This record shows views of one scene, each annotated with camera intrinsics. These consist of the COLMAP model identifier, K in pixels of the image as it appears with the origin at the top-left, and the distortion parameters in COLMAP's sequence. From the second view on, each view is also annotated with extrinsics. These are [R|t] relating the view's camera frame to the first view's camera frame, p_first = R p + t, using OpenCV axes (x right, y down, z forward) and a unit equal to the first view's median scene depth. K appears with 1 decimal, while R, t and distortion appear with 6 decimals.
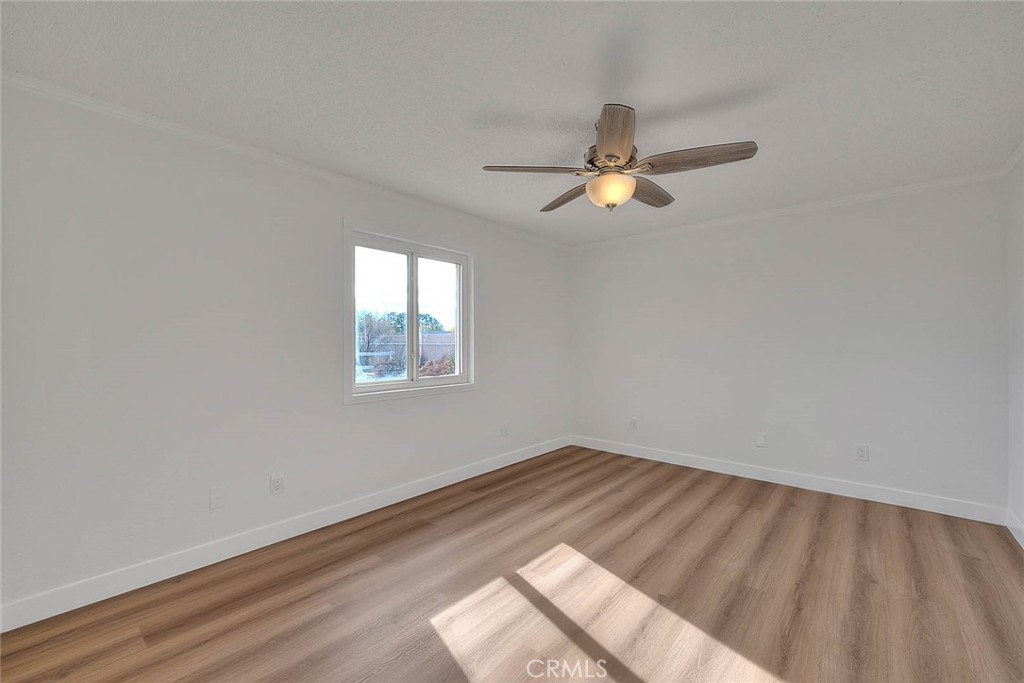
lens RADIAL K [[408.9, 0, 513.9], [0, 408.9, 340.0], [0, 0, 1]] dist [-0.007640, -0.000021]
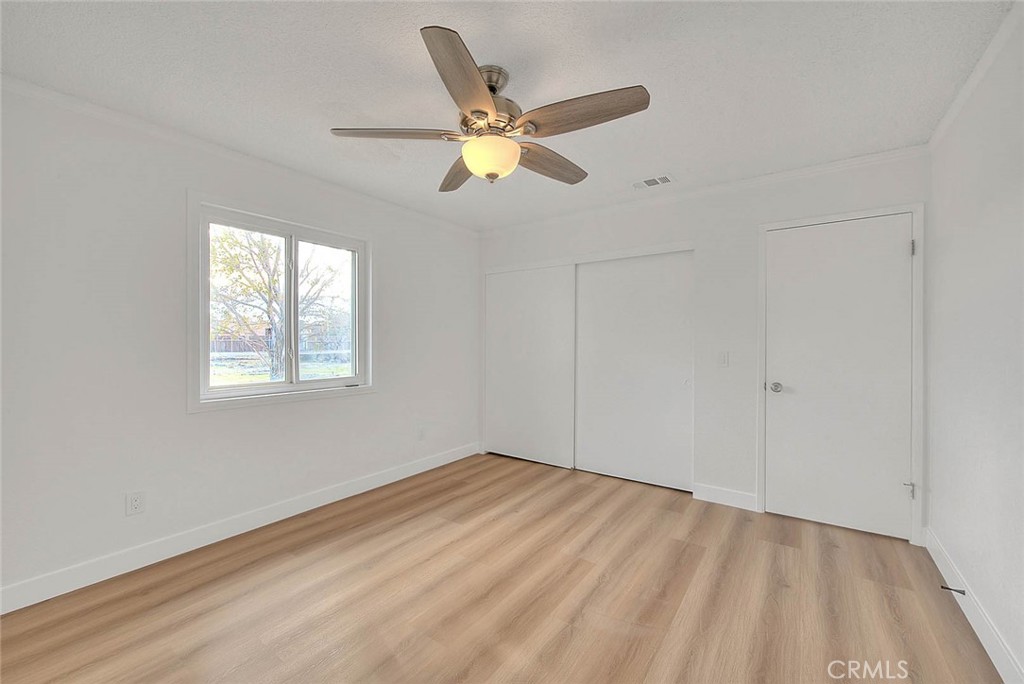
lens RADIAL K [[403.8, 0, 492.4], [0, 403.8, 340.7], [0, 0, 1]] dist [-0.012106, -0.000068]
pose [[0.996636, 0.009120, 0.081451, 0.126558], [-0.009749, 0.999926, 0.007329, -0.001504], [-0.081378, -0.008098, 0.996650, 0.136274]]
